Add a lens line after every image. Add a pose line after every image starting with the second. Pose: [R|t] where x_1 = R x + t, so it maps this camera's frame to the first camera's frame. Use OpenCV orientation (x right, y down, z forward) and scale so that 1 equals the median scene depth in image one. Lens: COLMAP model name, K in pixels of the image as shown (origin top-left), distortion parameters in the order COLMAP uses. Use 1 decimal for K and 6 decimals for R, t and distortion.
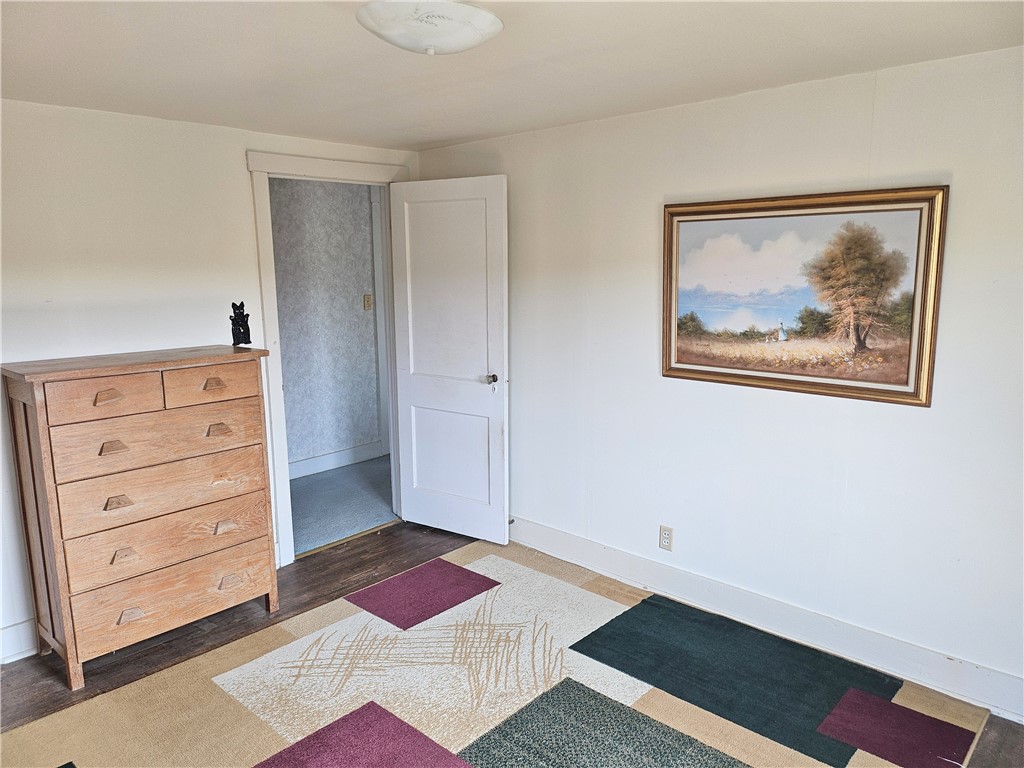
lens RADIAL K [[711.8, 0, 516.9], [0, 711.8, 383.0], [0, 0, 1]] dist [0.064150, -0.076019]
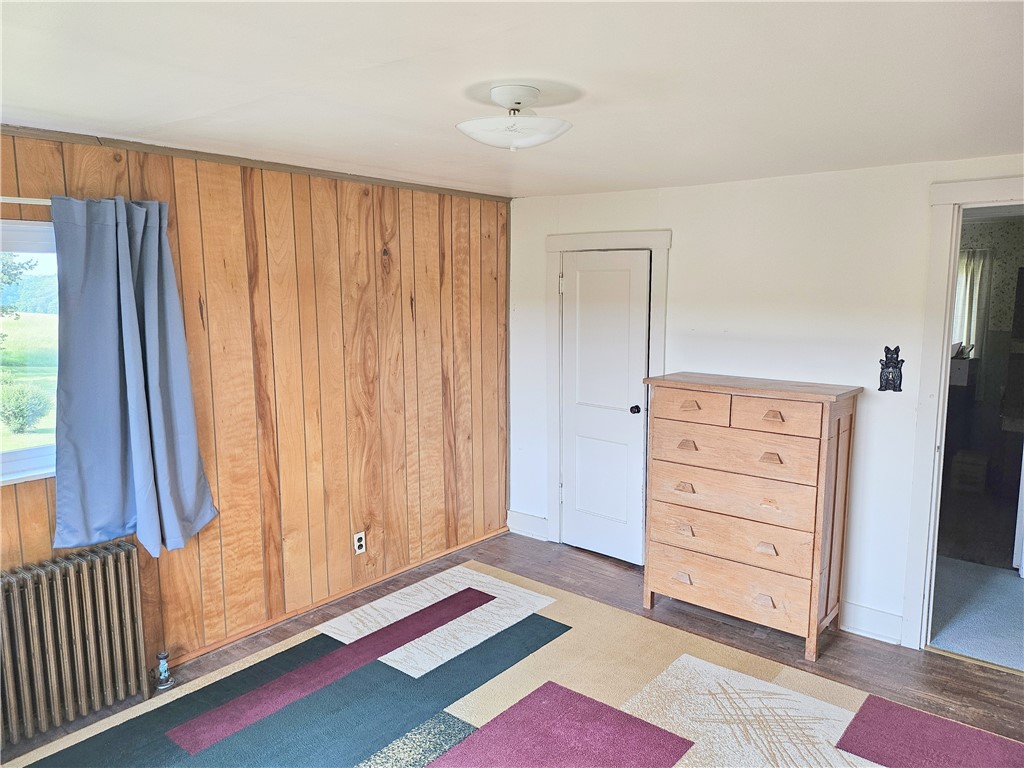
lens RADIAL K [[719.8, 0, 520.0], [0, 719.8, 386.5], [0, 0, 1]] dist [0.071957, -0.085226]
pose [[0.043394, 0.132644, -0.990213, 0.605452], [-0.171663, 0.977396, 0.123404, -0.104941], [0.984200, 0.164628, 0.065183, 0.512651]]
